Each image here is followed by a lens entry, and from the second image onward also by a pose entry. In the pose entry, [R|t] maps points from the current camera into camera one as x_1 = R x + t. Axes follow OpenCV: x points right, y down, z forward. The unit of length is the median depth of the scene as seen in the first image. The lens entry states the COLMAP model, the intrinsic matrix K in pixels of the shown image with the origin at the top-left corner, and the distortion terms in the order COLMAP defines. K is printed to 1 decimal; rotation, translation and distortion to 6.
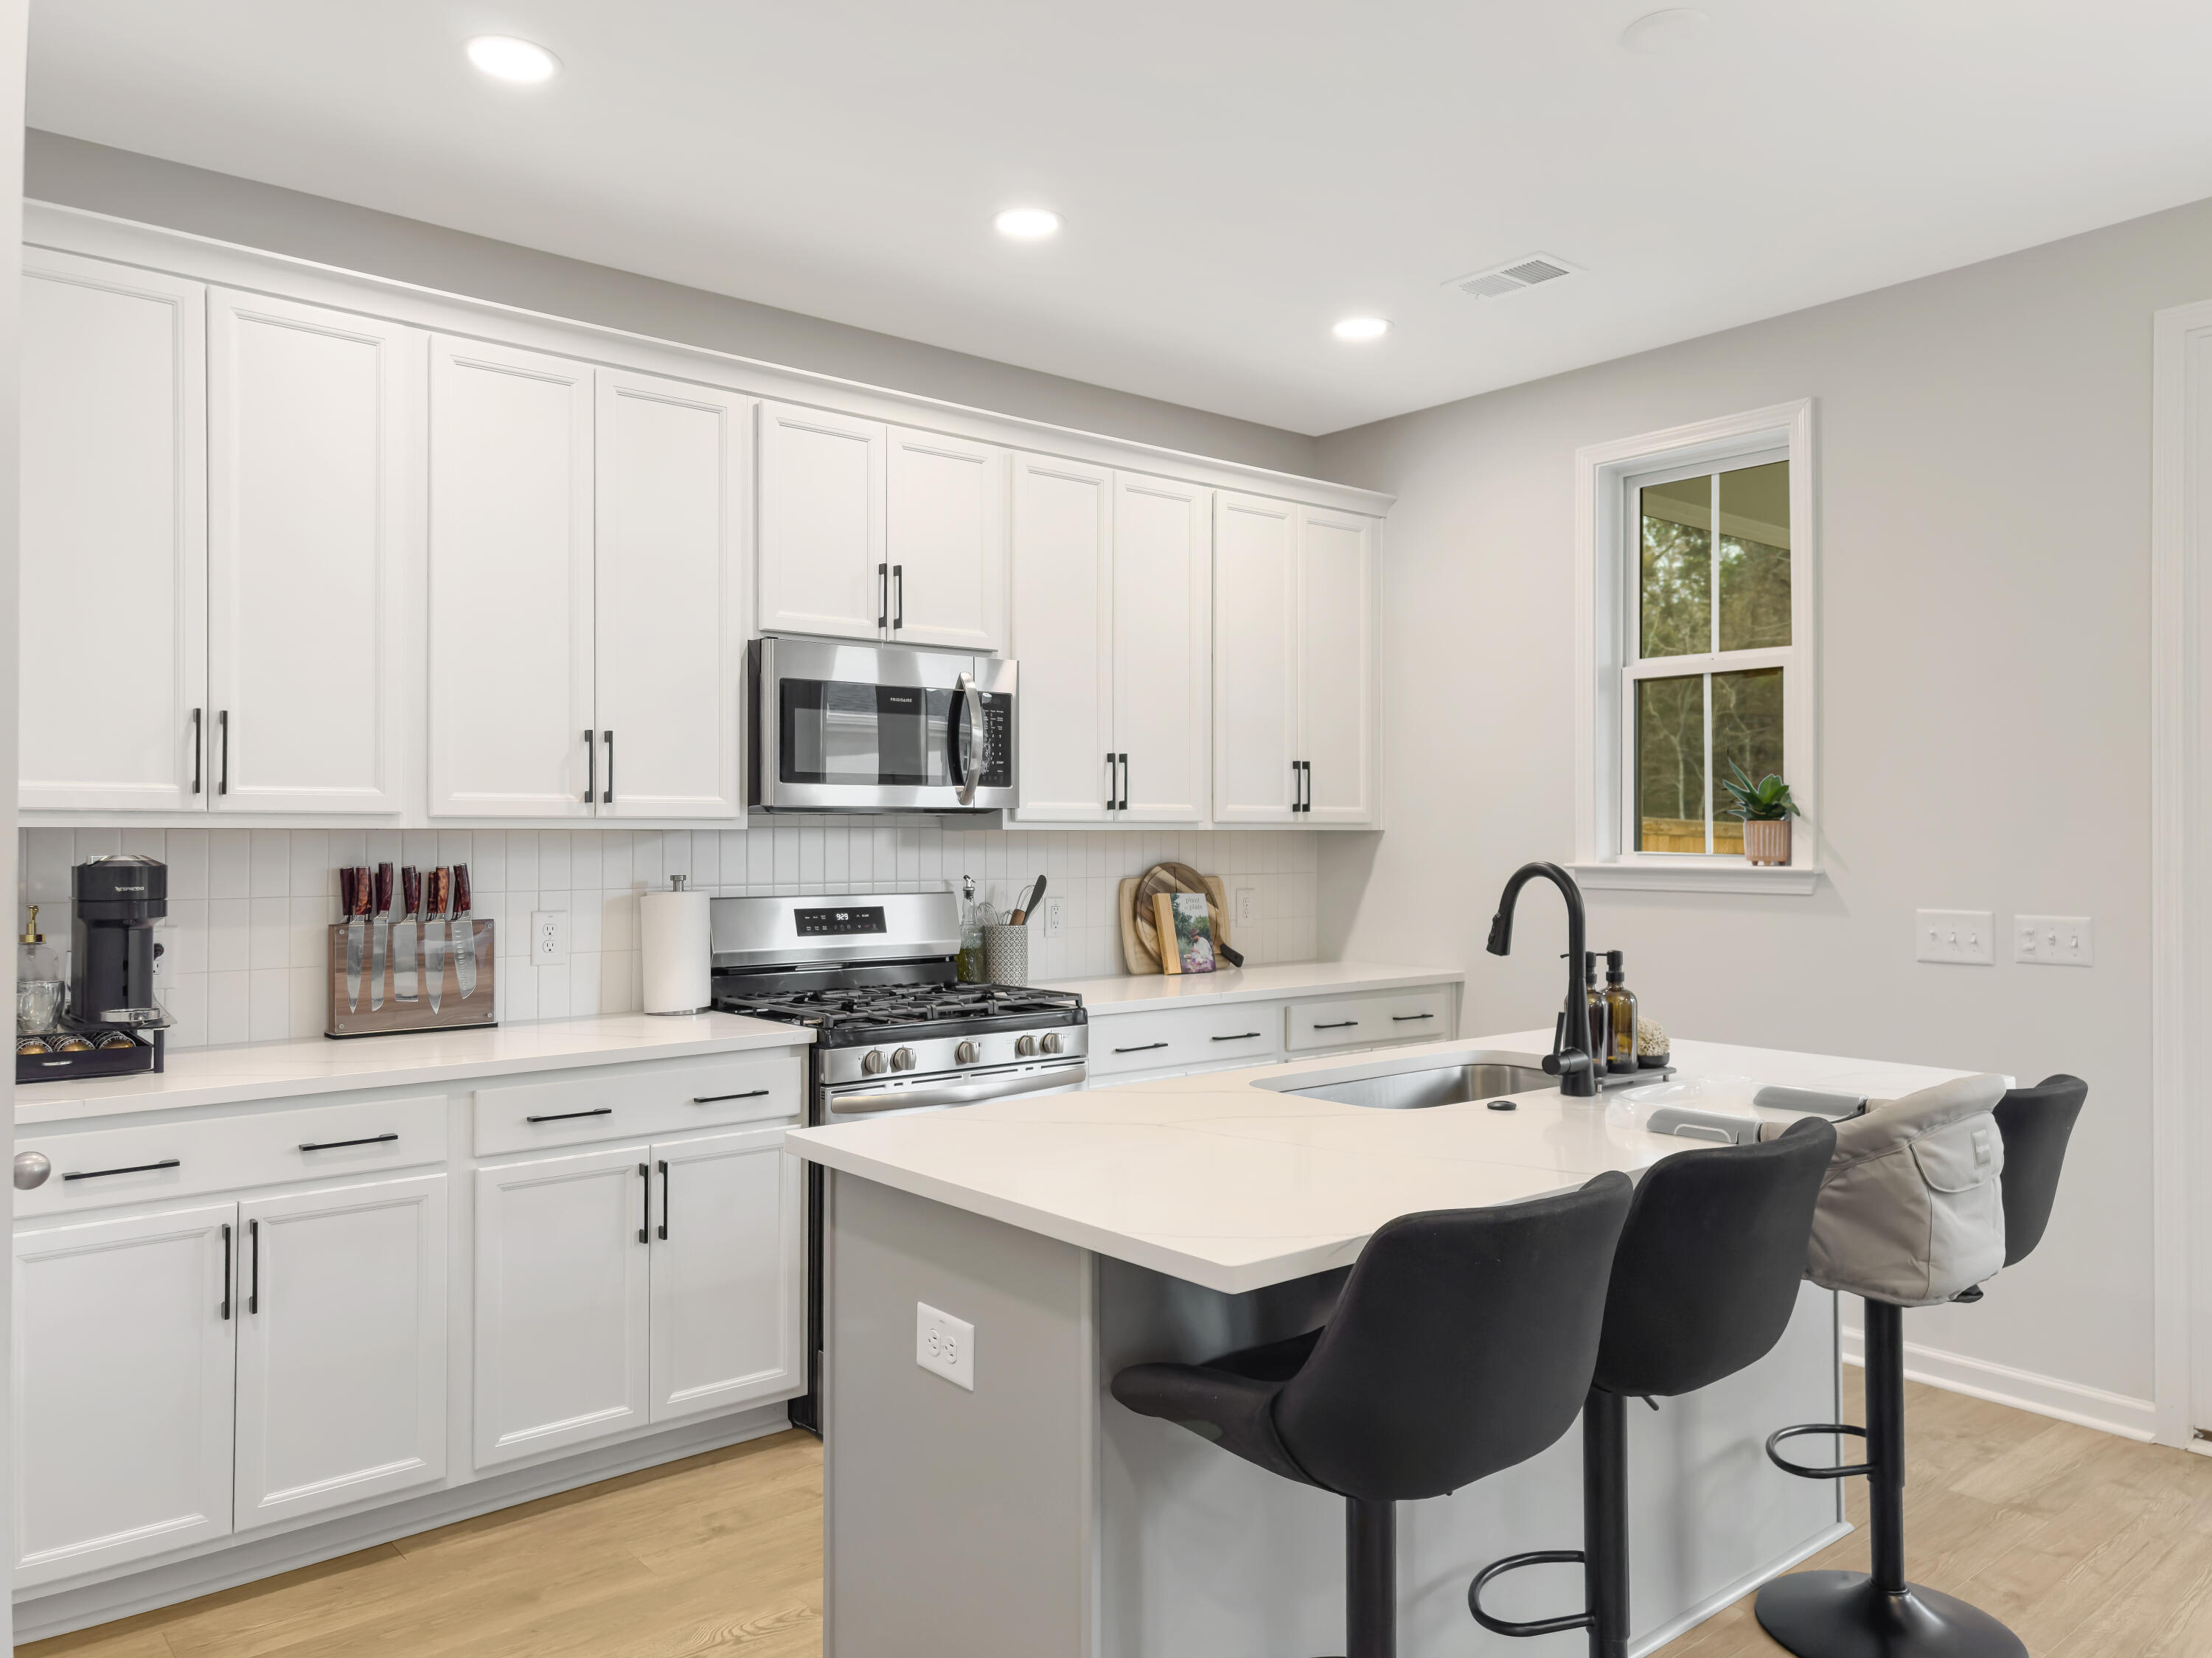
lens RADIAL K [[1575.9, 0, 1098.8], [0, 1575.9, 824.5], [0, 0, 1]] dist [0.006432, -0.009225]
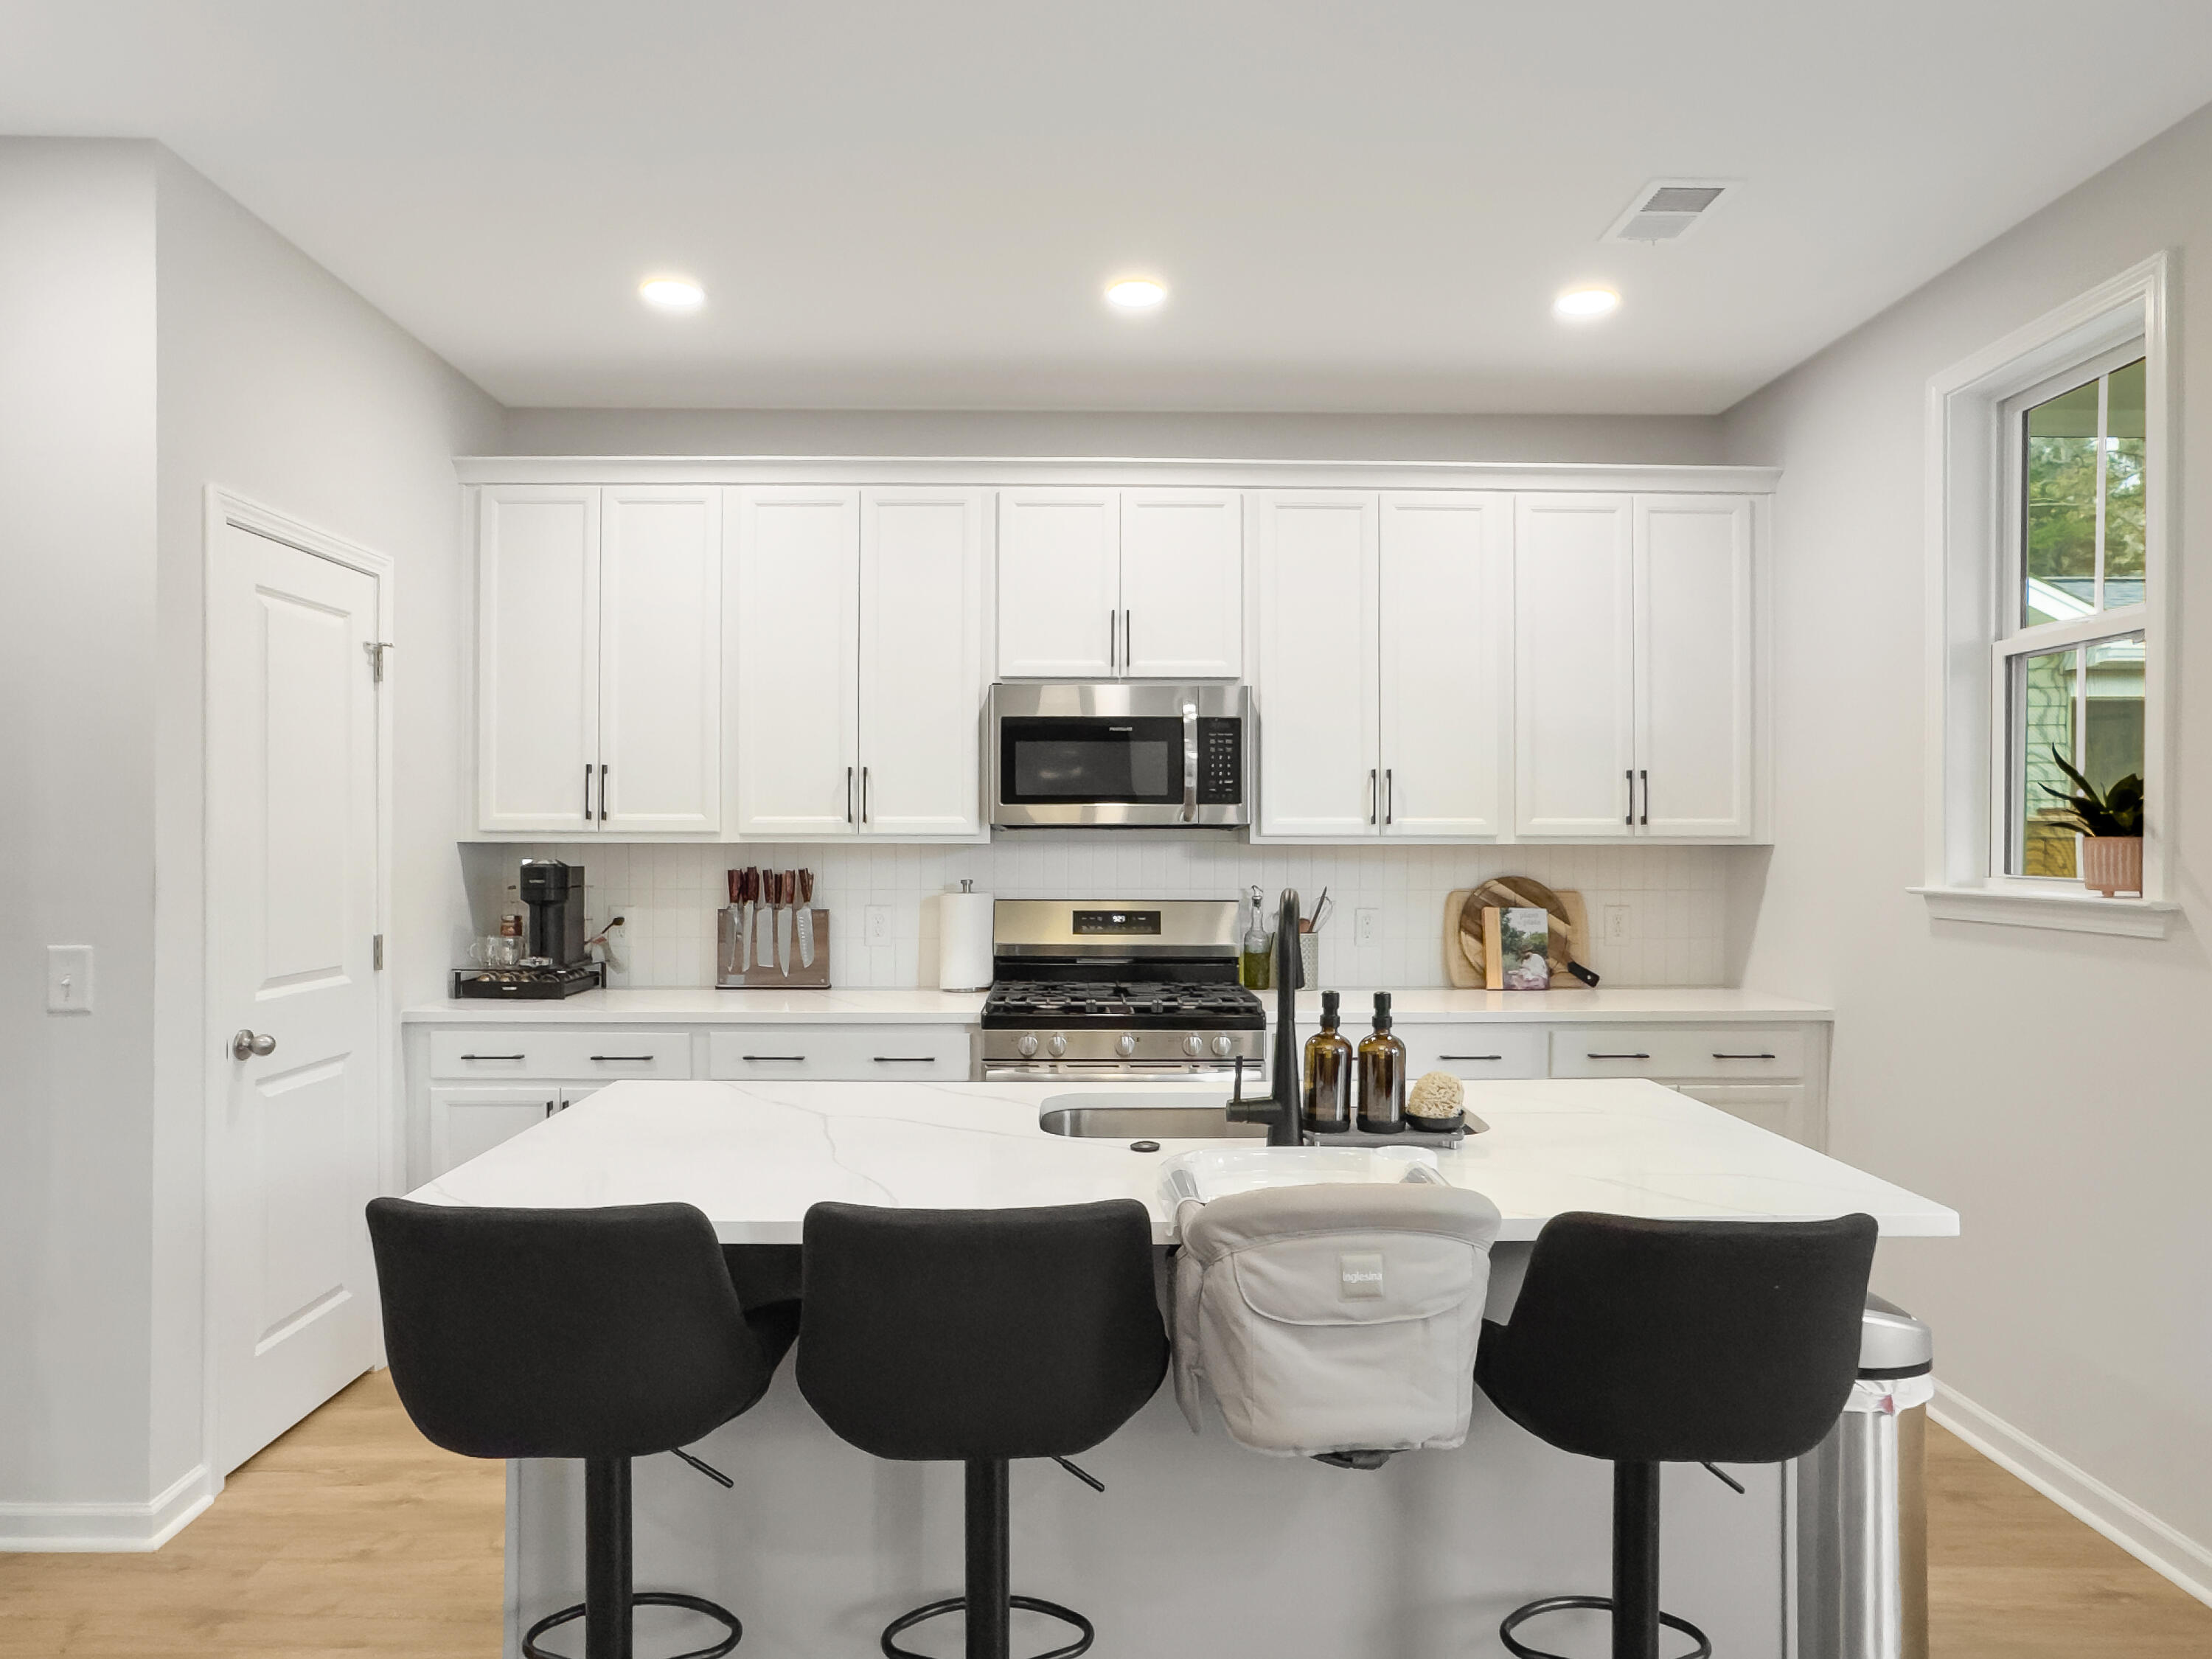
lens RADIAL K [[1364.1, 0, 1096.4], [0, 1364.1, 833.4], [0, 0, 1]] dist [-0.054933, 0.051131]
pose [[0.779847, 0.000052, -0.625970, 0.470814], [0.001763, 0.999996, 0.002280, -0.006395], [0.625967, -0.002882, 0.779844, 0.221095]]
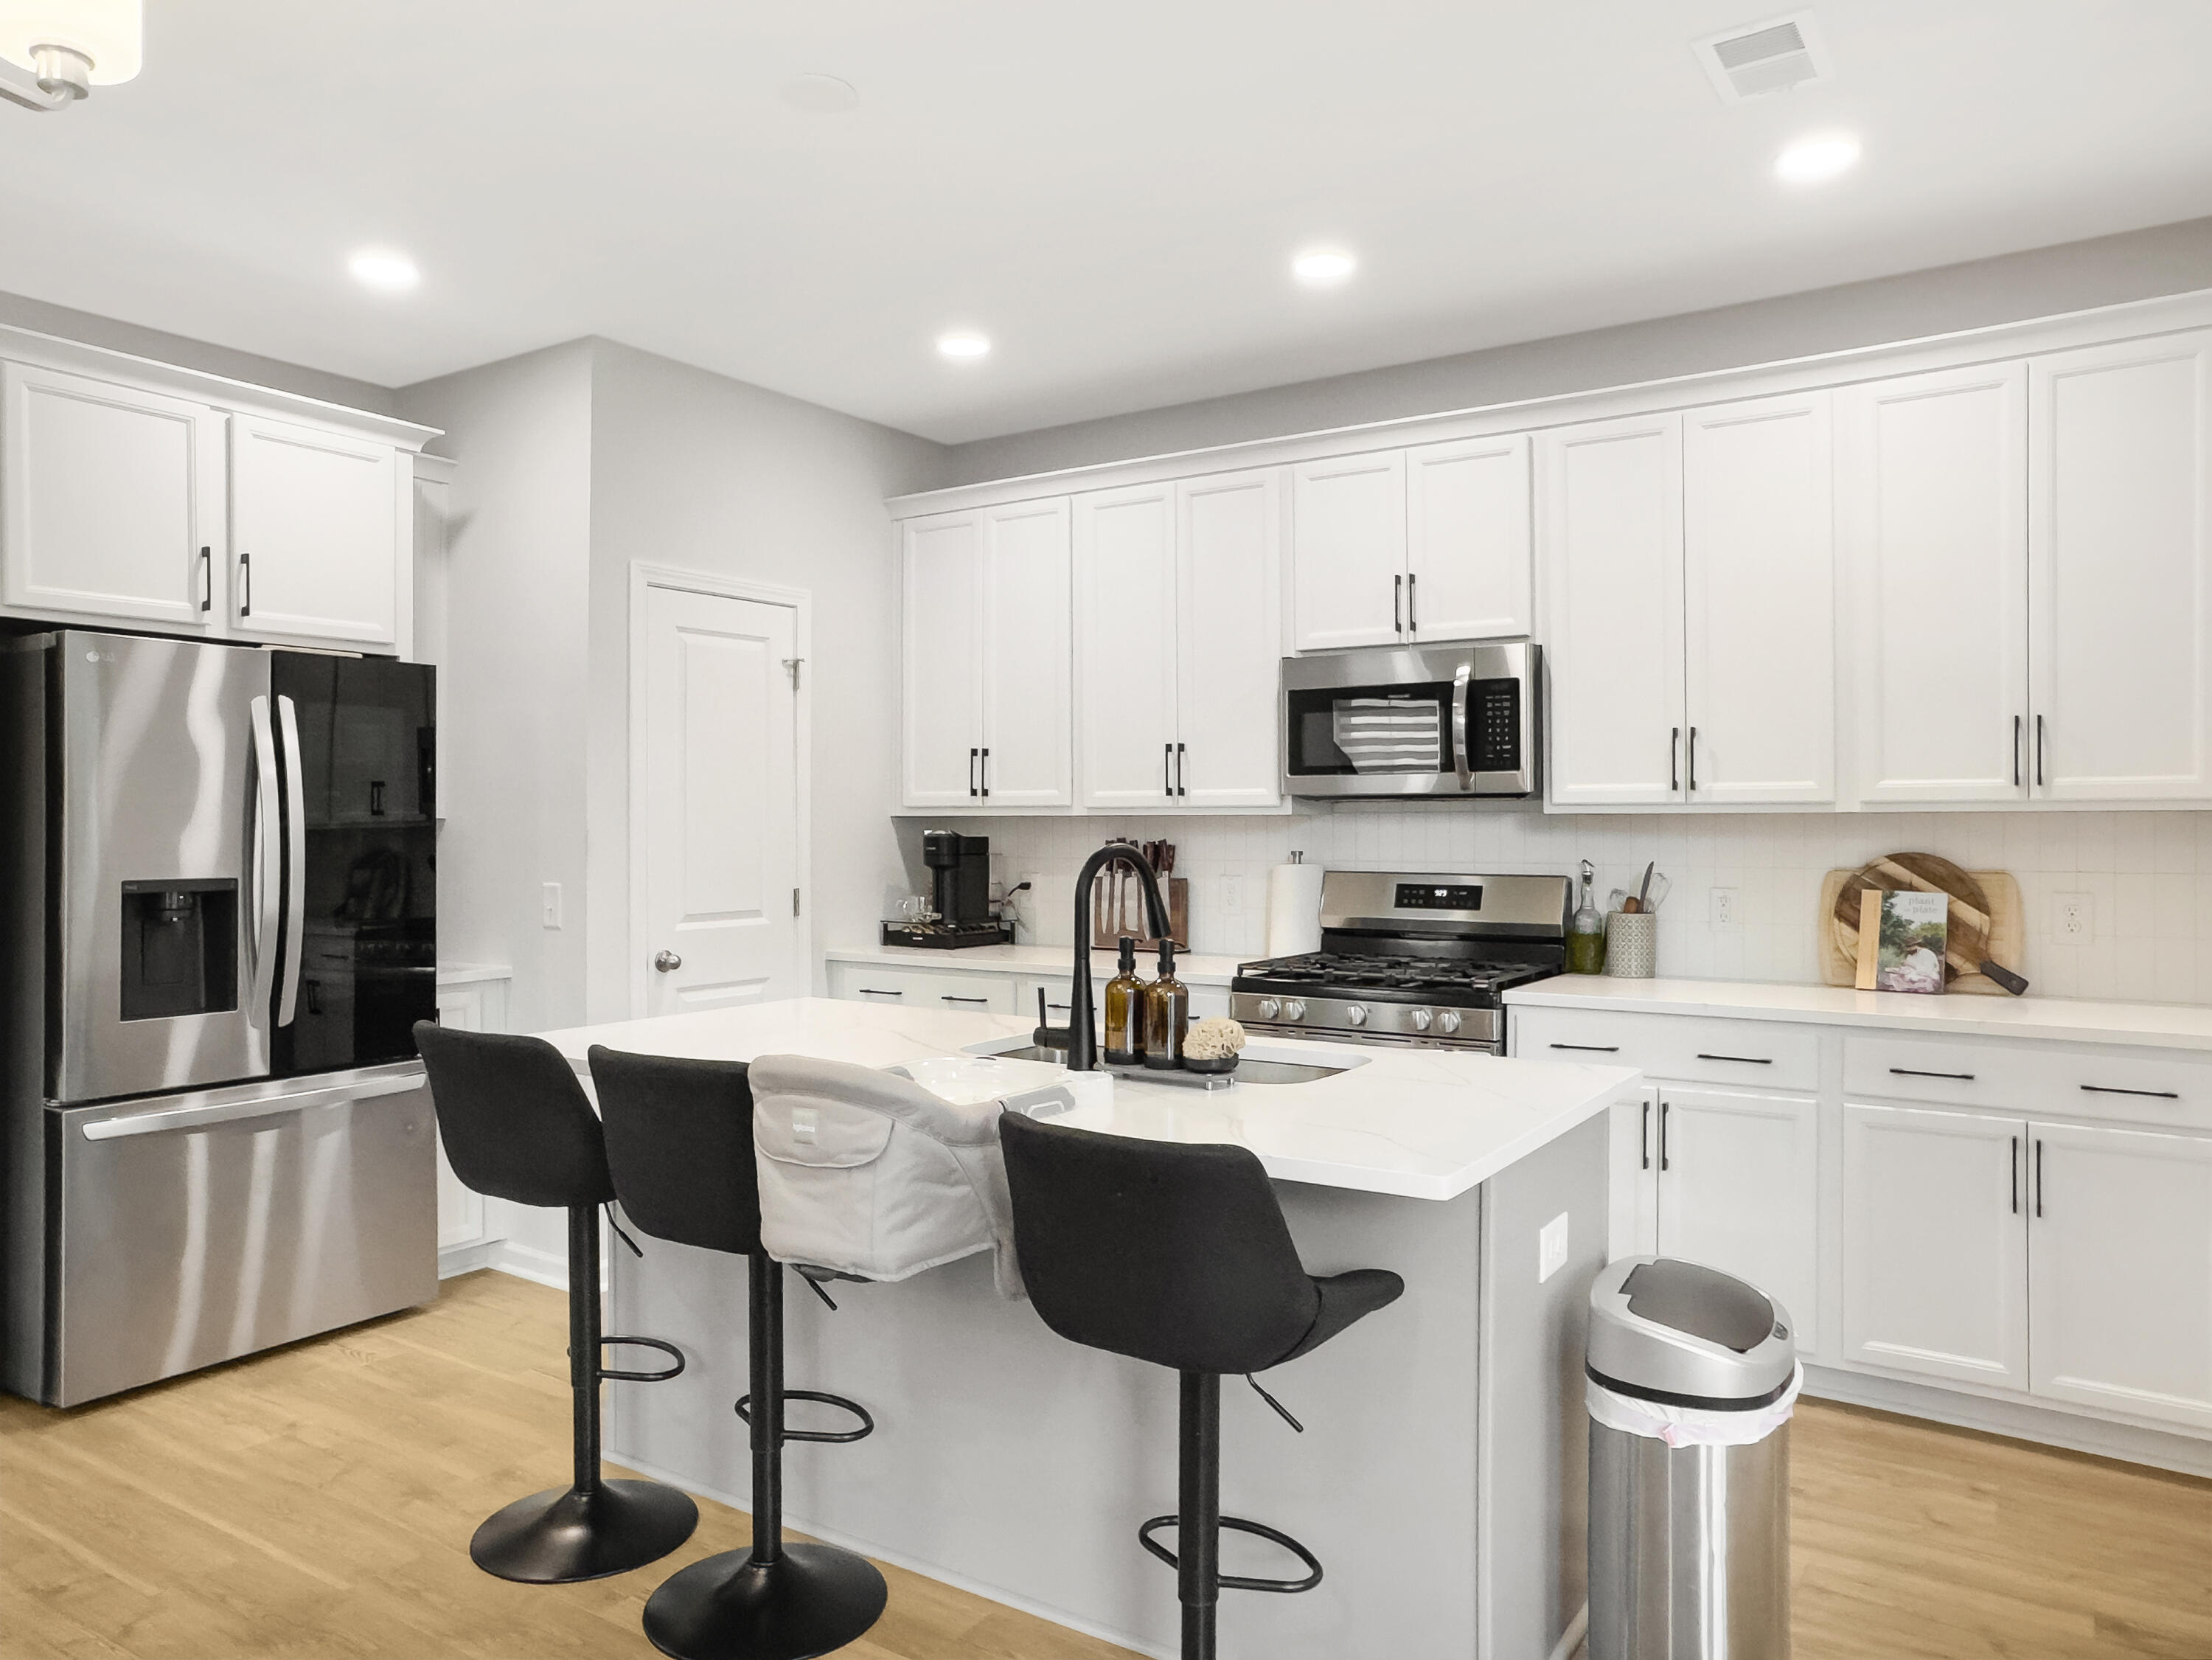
lens RADIAL K [[1540.6, 0, 1098.1], [0, 1540.6, 801.5], [0, 0, 1]] dist [-0.079140, 0.083464]
pose [[0.278610, -0.012644, -0.960321, 0.840915], [0.007023, 0.999913, -0.011127, 0.004984], [0.960379, -0.003644, 0.278675, 0.493006]]
